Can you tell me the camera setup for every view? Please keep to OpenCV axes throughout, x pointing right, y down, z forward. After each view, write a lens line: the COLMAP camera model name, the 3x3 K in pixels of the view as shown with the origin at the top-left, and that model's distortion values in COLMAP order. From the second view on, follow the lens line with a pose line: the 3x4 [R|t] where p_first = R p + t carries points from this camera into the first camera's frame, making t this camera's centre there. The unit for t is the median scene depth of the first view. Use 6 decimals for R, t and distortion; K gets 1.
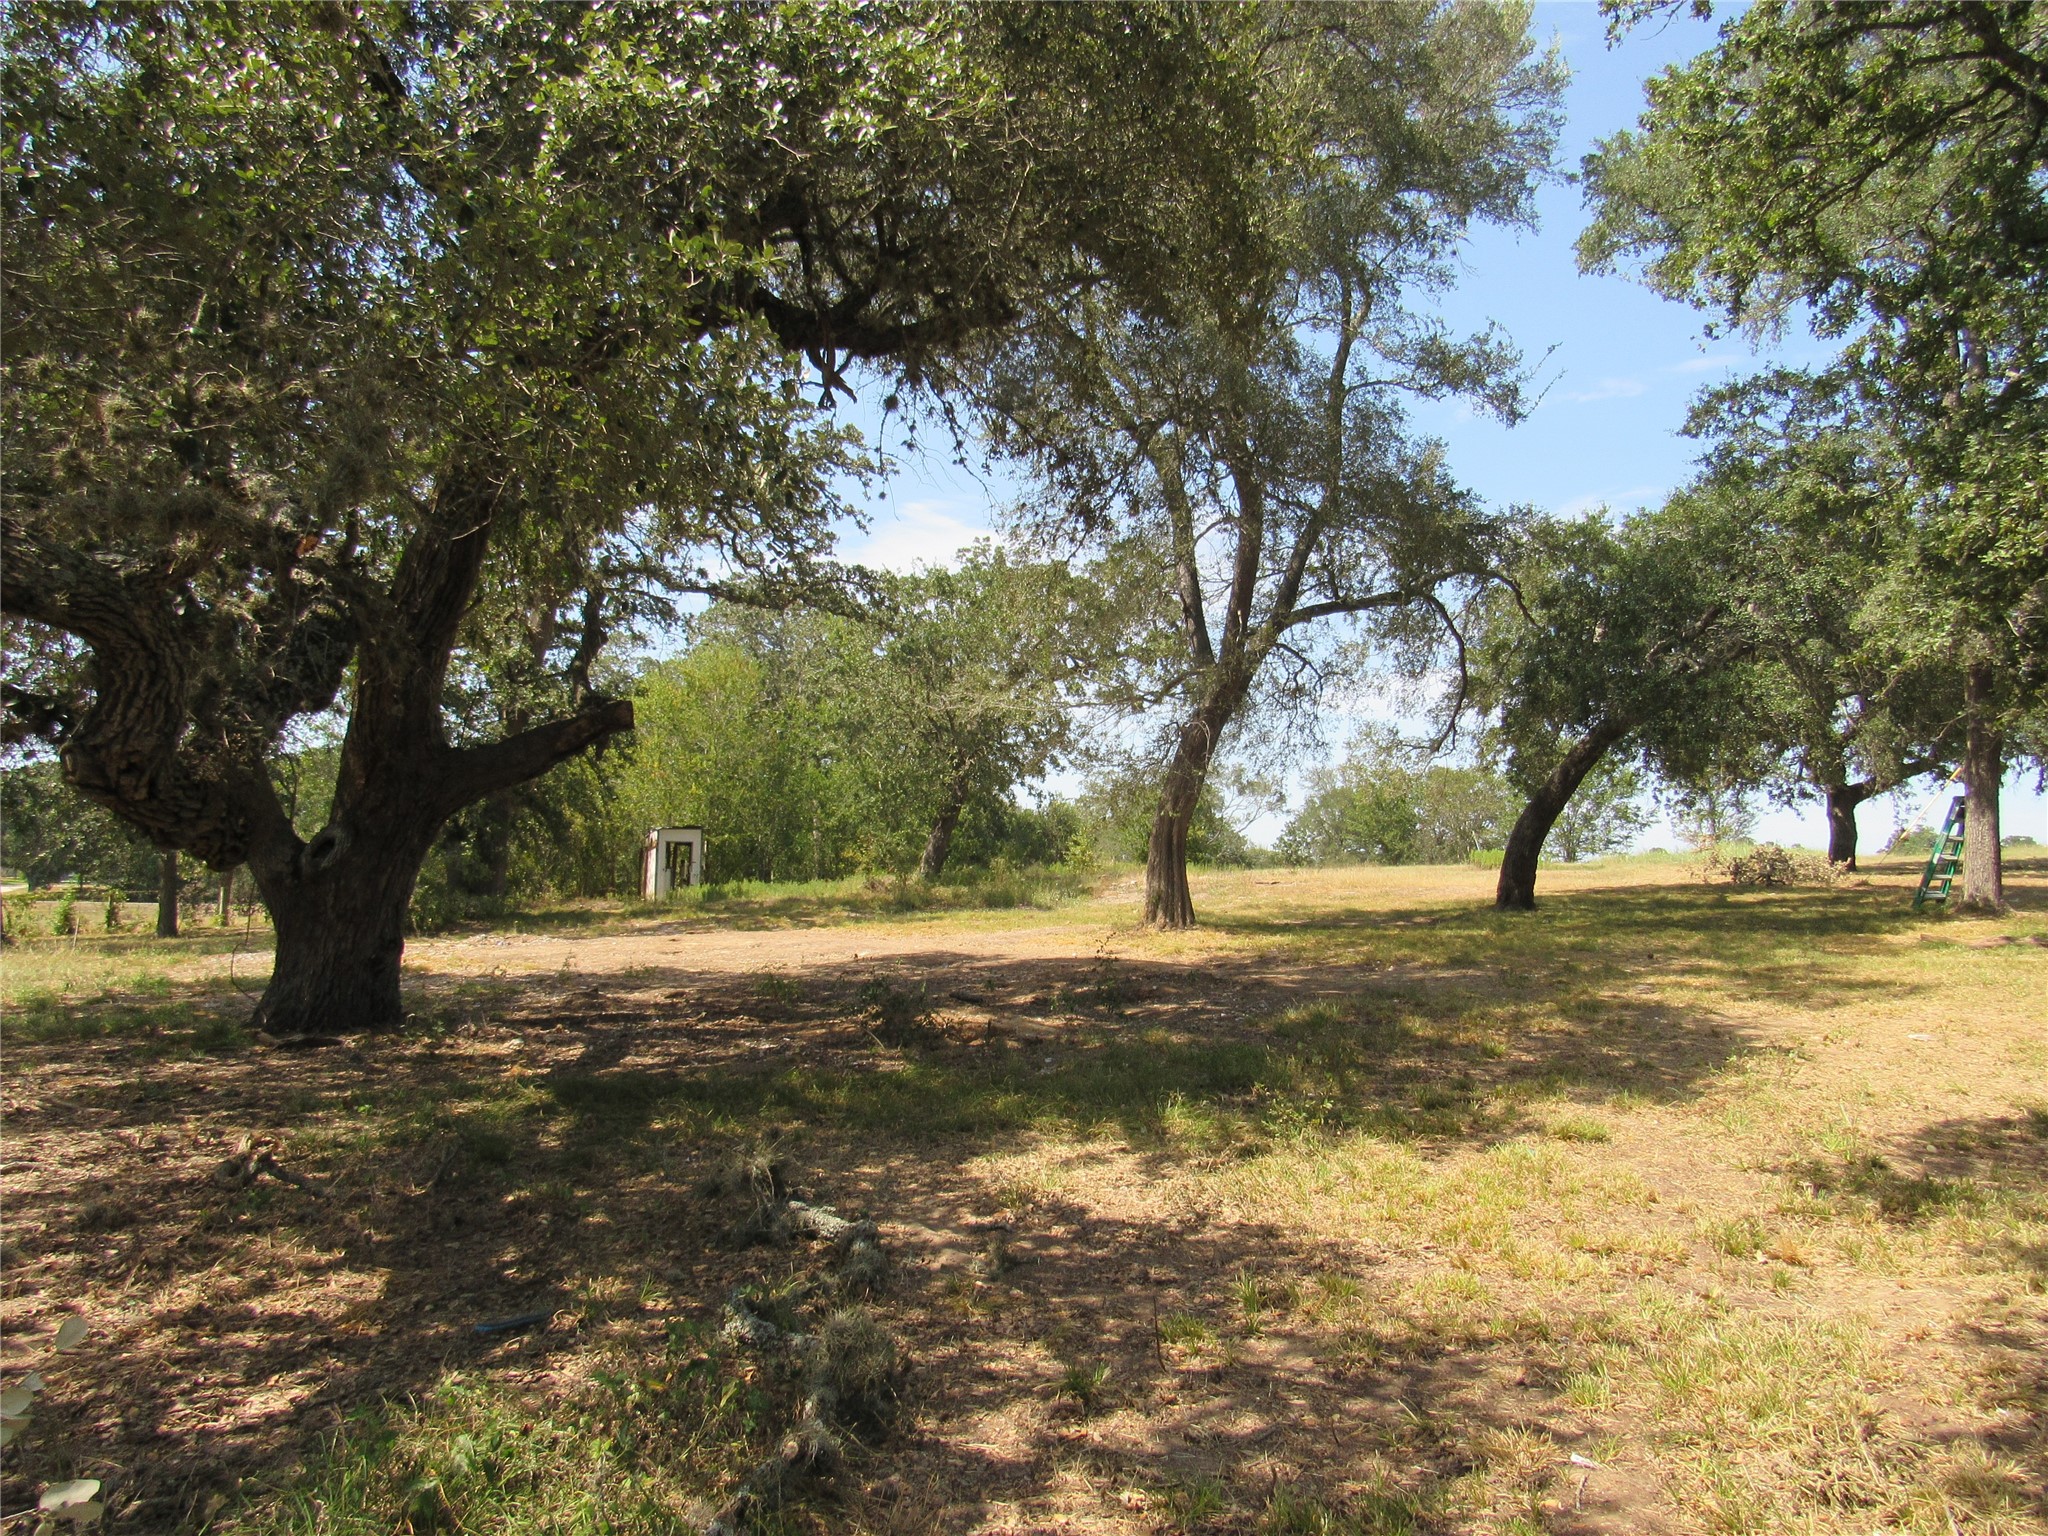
lens RADIAL K [[1452.7, 0, 1032.8], [0, 1452.7, 766.4], [0, 0, 1]] dist [-0.028400, 0.008313]
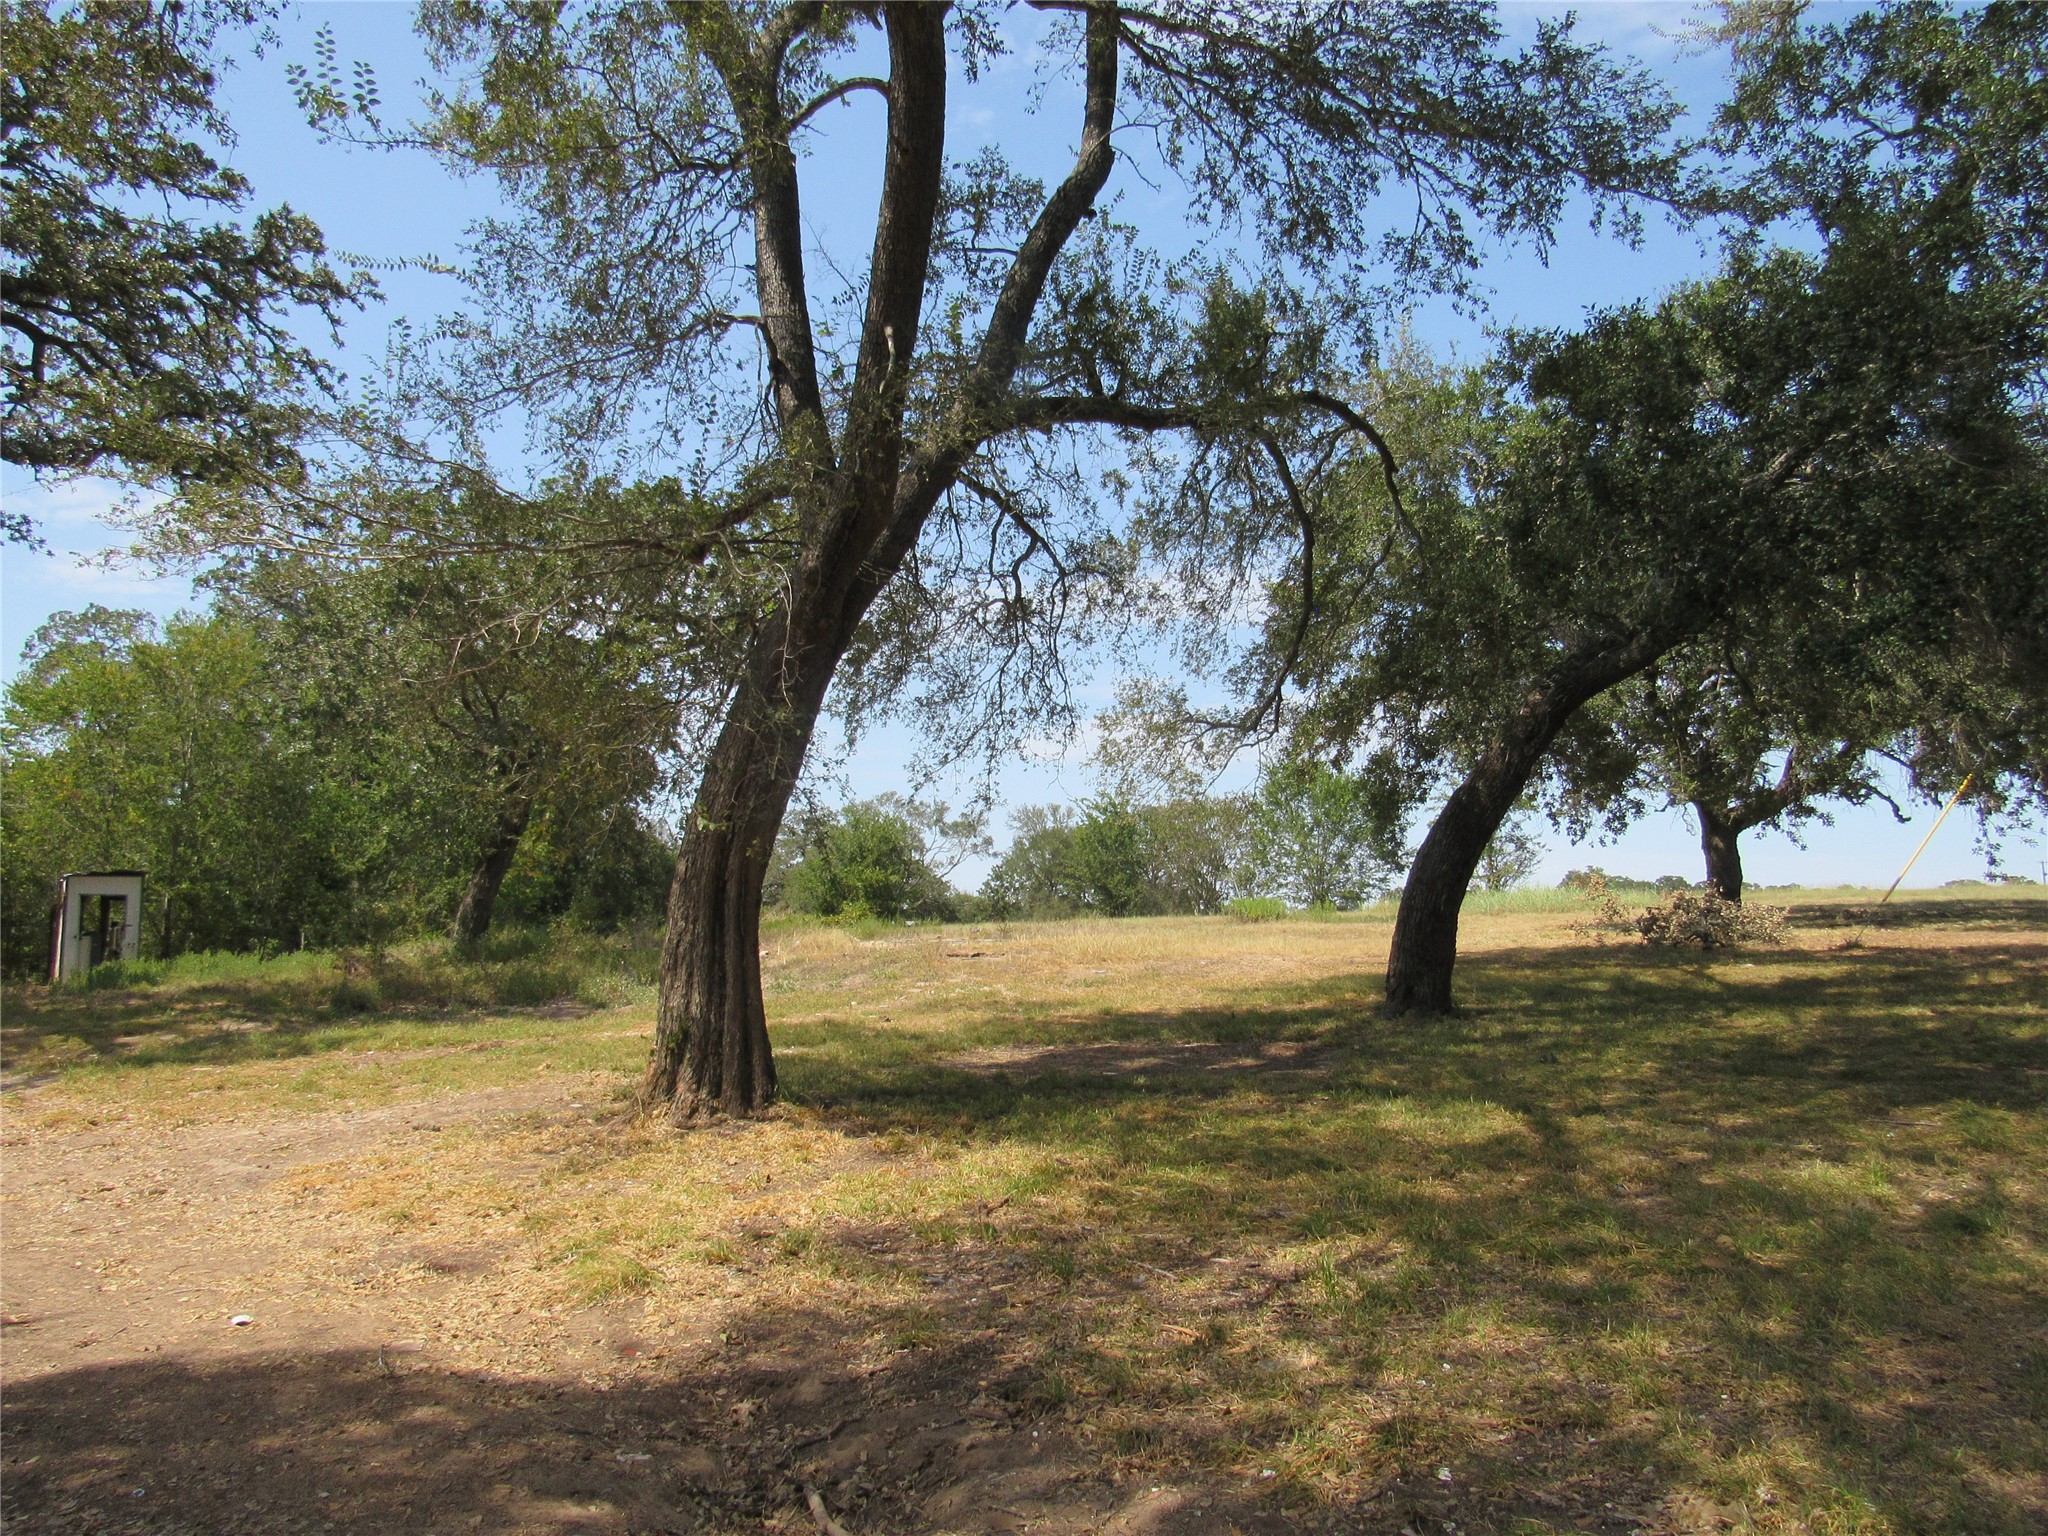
lens RADIAL K [[1452.7, 0, 1032.8], [0, 1452.7, 766.4], [0, 0, 1]] dist [-0.028400, 0.008313]
pose [[0.979929, 0.008048, 0.199184, 0.130359], [-0.001752, 0.999494, -0.031765, 0.037605], [-0.199339, 0.030778, 0.979447, 0.762646]]
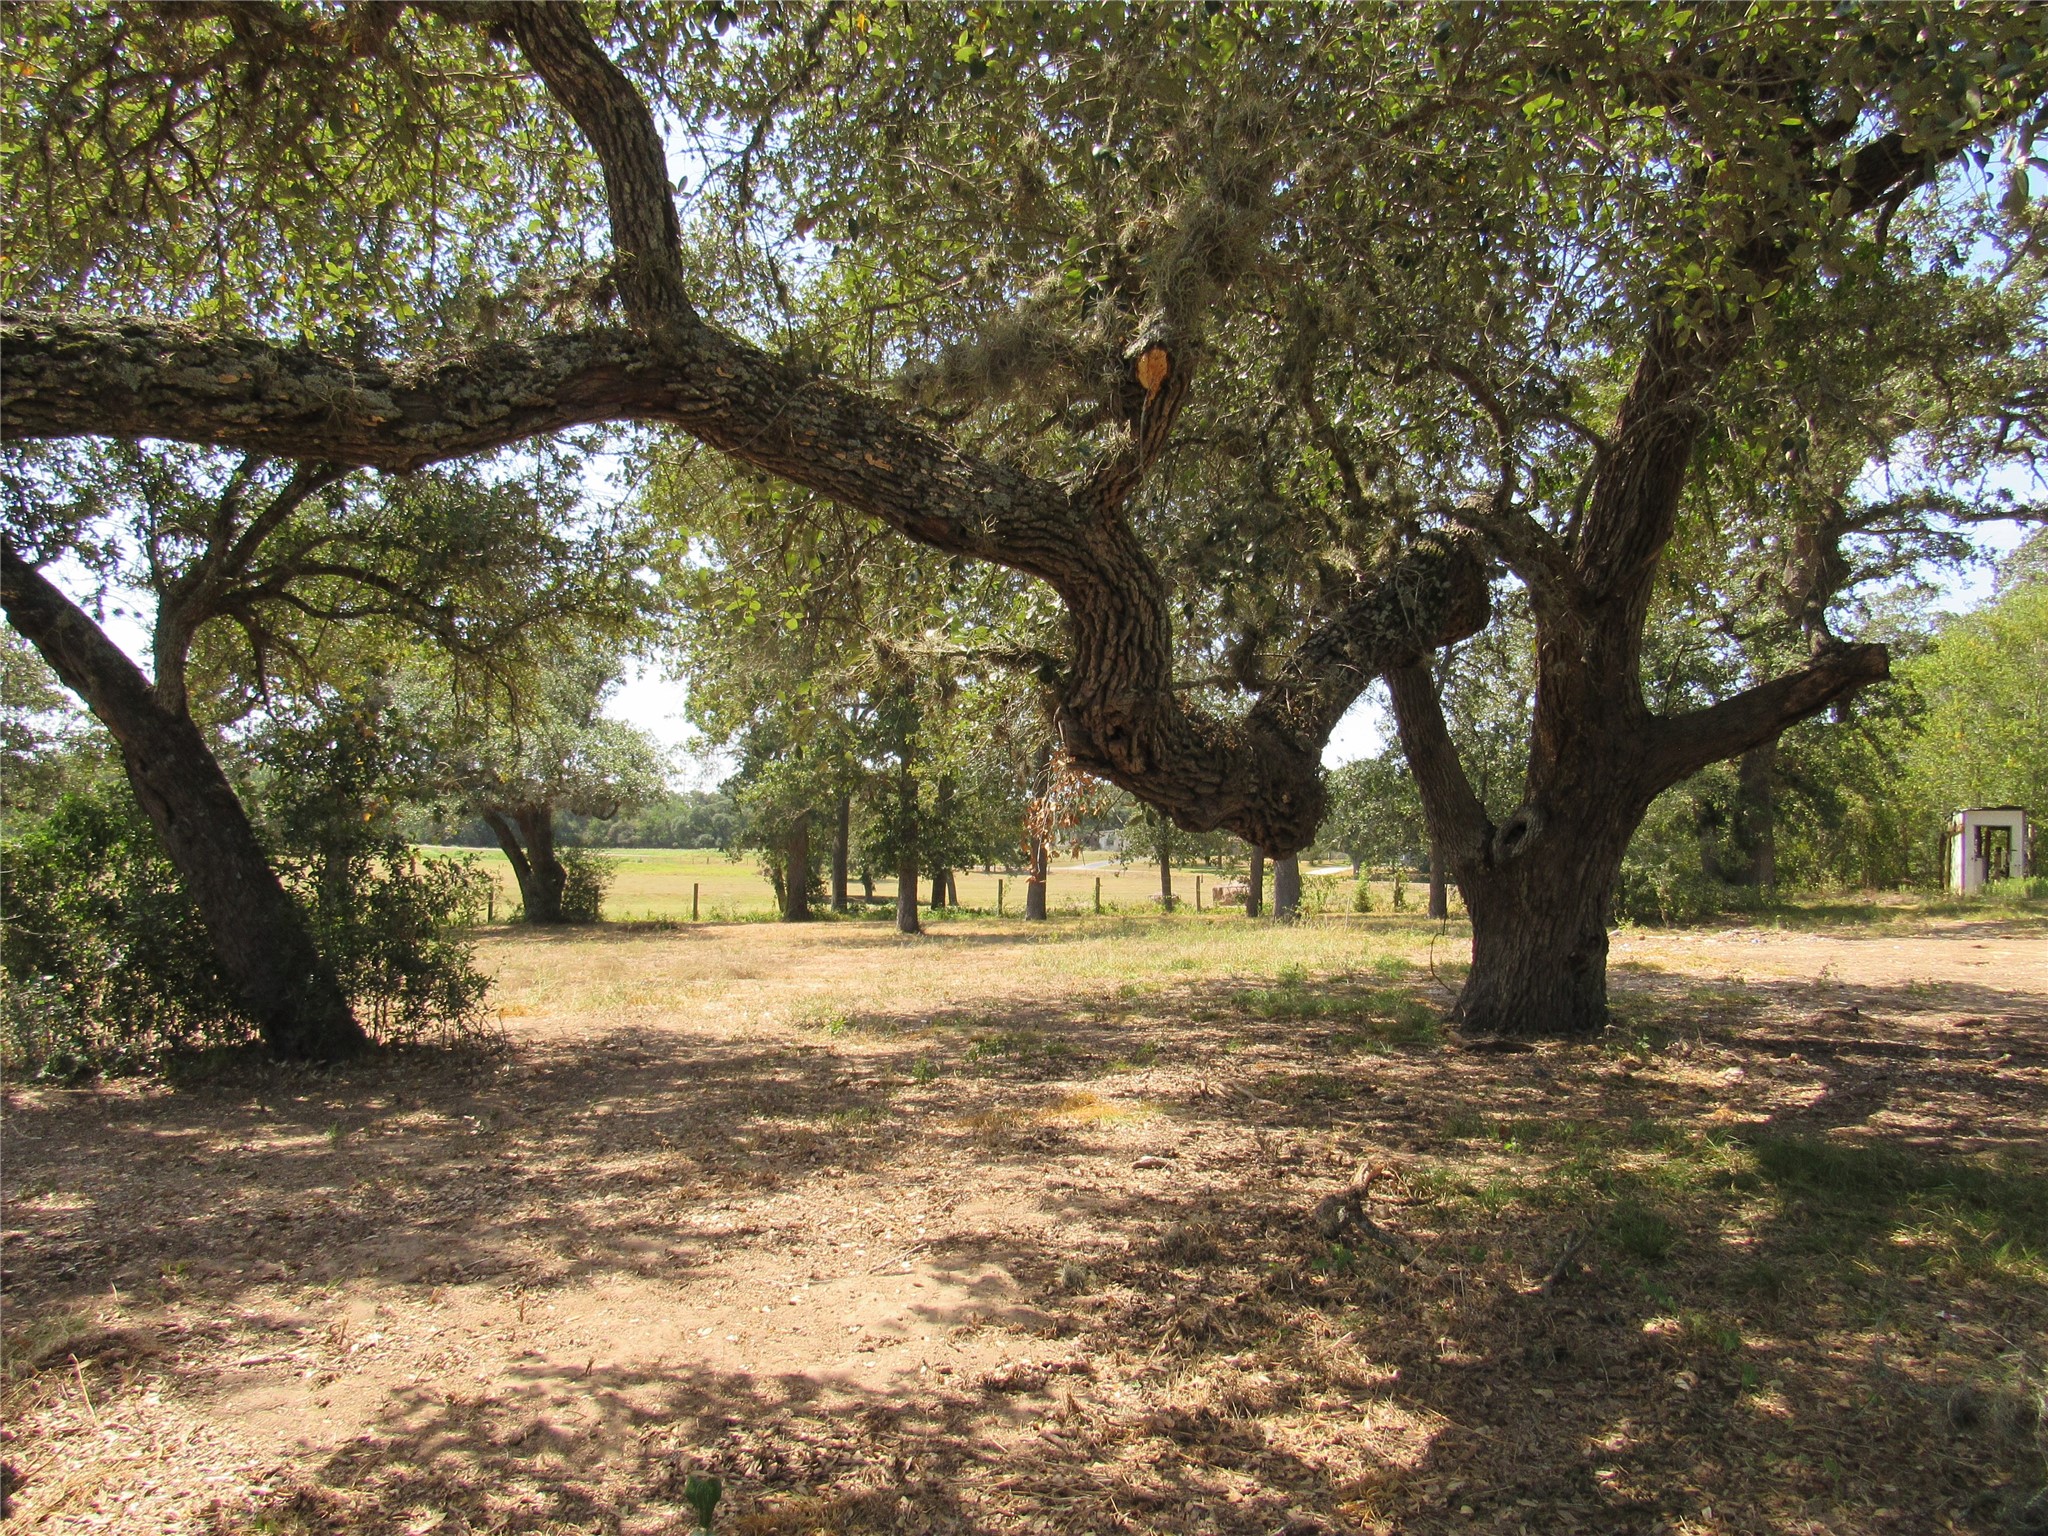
lens RADIAL K [[1452.7, 0, 1032.8], [0, 1452.7, 766.4], [0, 0, 1]] dist [-0.028400, 0.008313]
pose [[0.673294, -0.034843, -0.738553, -0.012179], [0.041862, 0.999083, -0.008971, 0.006632], [0.738189, -0.024877, 0.674135, 0.105750]]
